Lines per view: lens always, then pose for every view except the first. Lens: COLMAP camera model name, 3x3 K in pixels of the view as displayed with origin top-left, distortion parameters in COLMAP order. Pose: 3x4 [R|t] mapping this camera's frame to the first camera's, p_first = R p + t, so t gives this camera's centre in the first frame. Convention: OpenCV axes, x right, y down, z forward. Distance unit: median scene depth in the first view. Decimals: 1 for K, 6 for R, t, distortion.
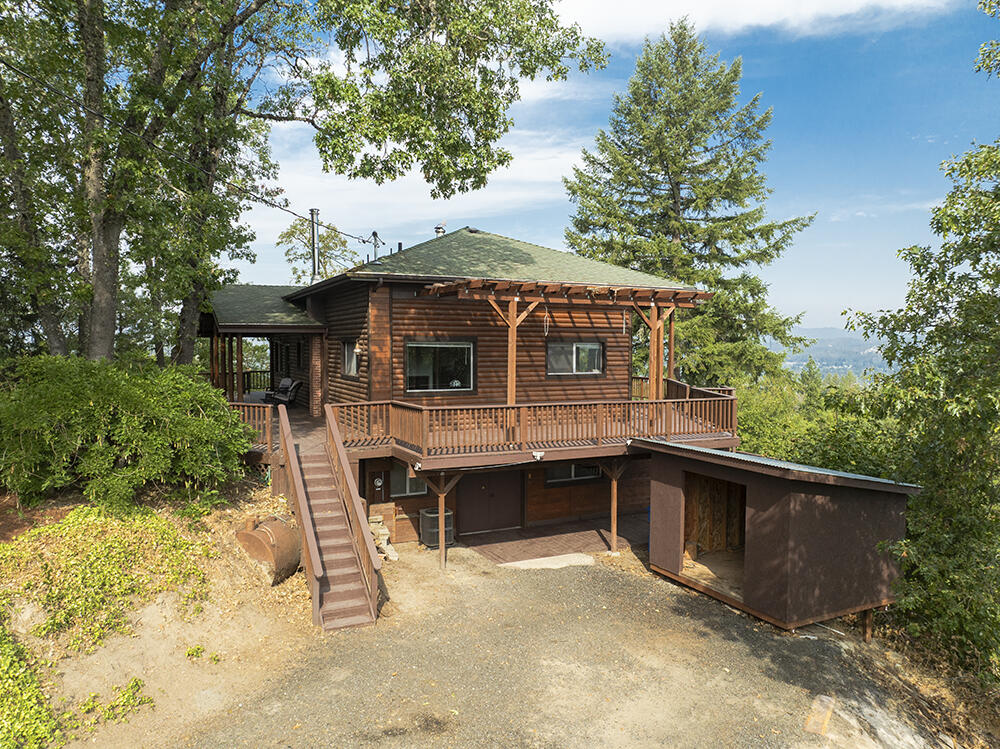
lens RADIAL K [[703.4, 0, 498.8], [0, 703.4, 376.7], [0, 0, 1]] dist [-0.045908, 0.022278]
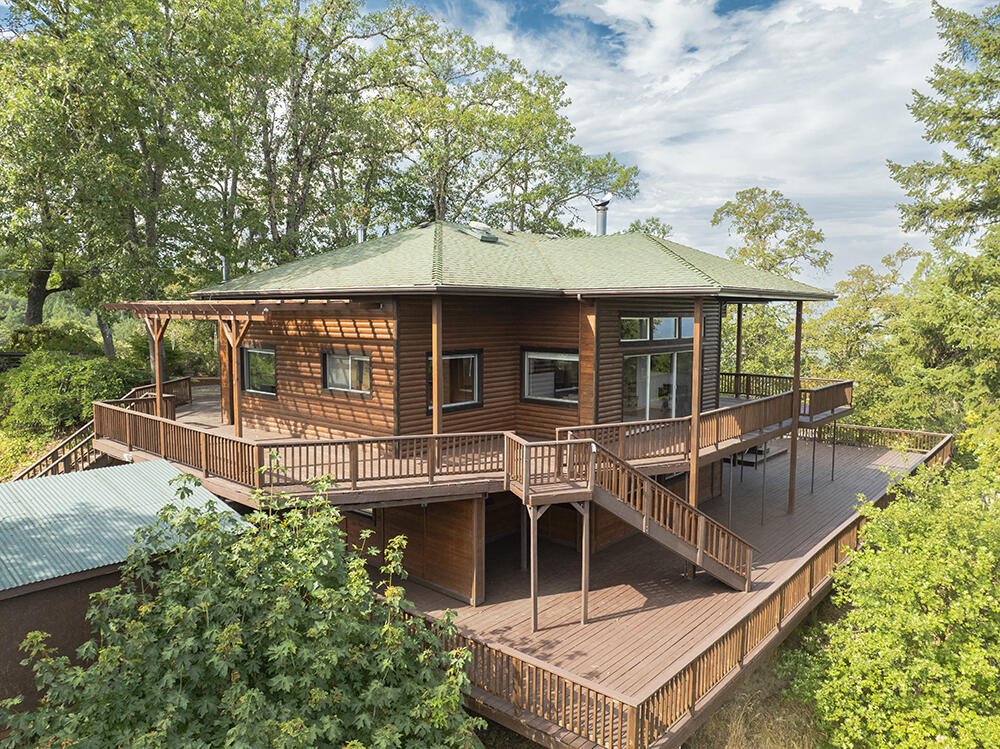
lens RADIAL K [[703.4, 0, 498.8], [0, 703.4, 376.7], [0, 0, 1]] dist [-0.045908, 0.022278]
pose [[0.397895, 0.082377, -0.913725, 1.024565], [-0.043033, 0.996540, 0.071104, -0.096013], [0.916421, 0.011029, 0.400063, 0.866055]]
